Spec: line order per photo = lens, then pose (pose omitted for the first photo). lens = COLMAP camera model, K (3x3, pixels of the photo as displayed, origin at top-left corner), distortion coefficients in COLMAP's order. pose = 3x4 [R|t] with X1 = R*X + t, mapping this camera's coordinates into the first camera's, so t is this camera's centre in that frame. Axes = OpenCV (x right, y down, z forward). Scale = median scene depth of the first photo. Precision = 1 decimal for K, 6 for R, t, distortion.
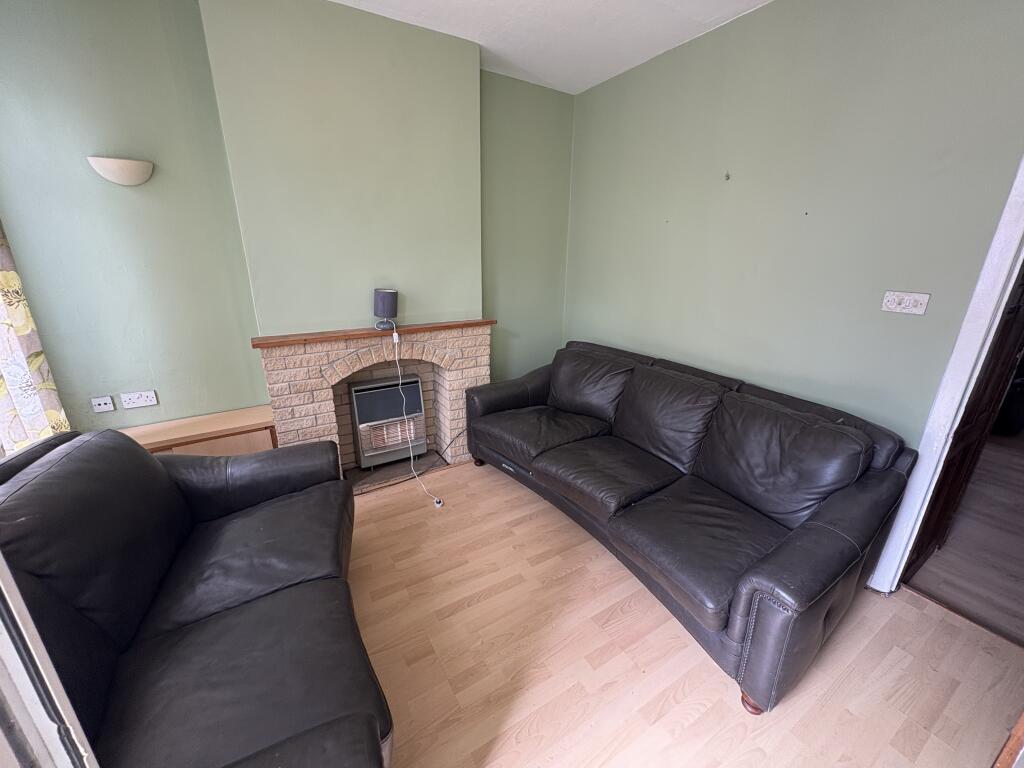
lens RADIAL K [[410.5, 0, 512.9], [0, 410.5, 384.6], [0, 0, 1]] dist [0.000210, 0.000058]
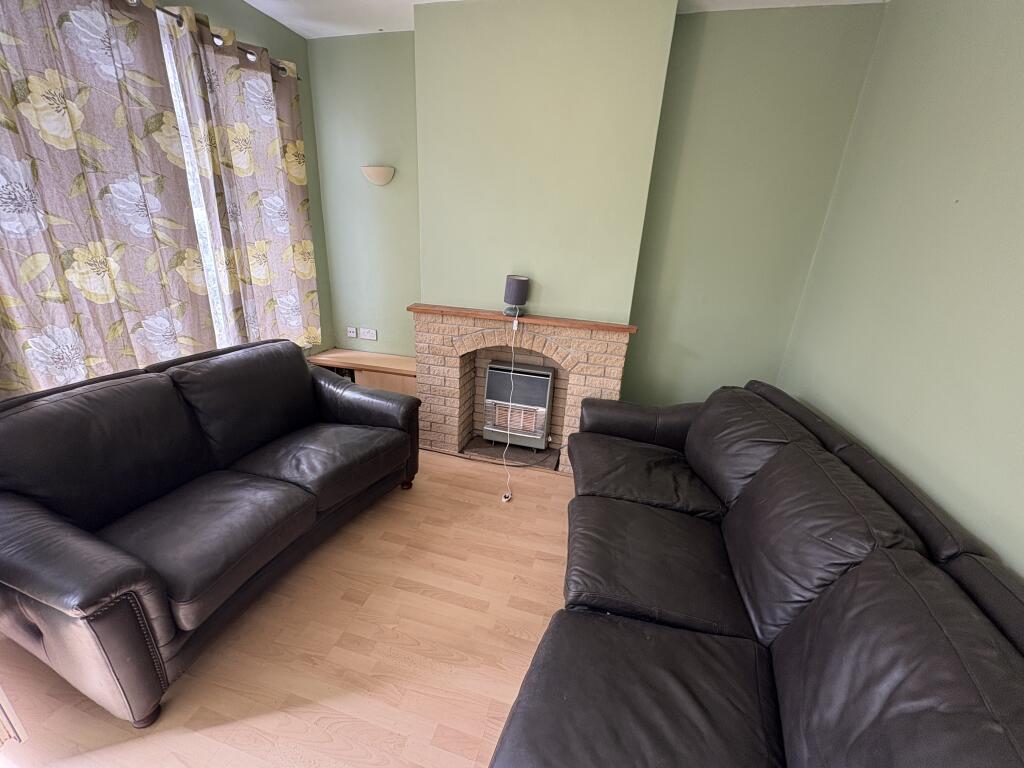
lens RADIAL K [[410.5, 0, 510.5], [0, 410.5, 384.6], [0, 0, 1]] dist [0.000210, 0.000058]
pose [[0.680697, 0.273576, -0.679564, 0.427029], [-0.268500, 0.956267, 0.116022, -0.087620], [0.681586, 0.103487, 0.724383, 0.276836]]
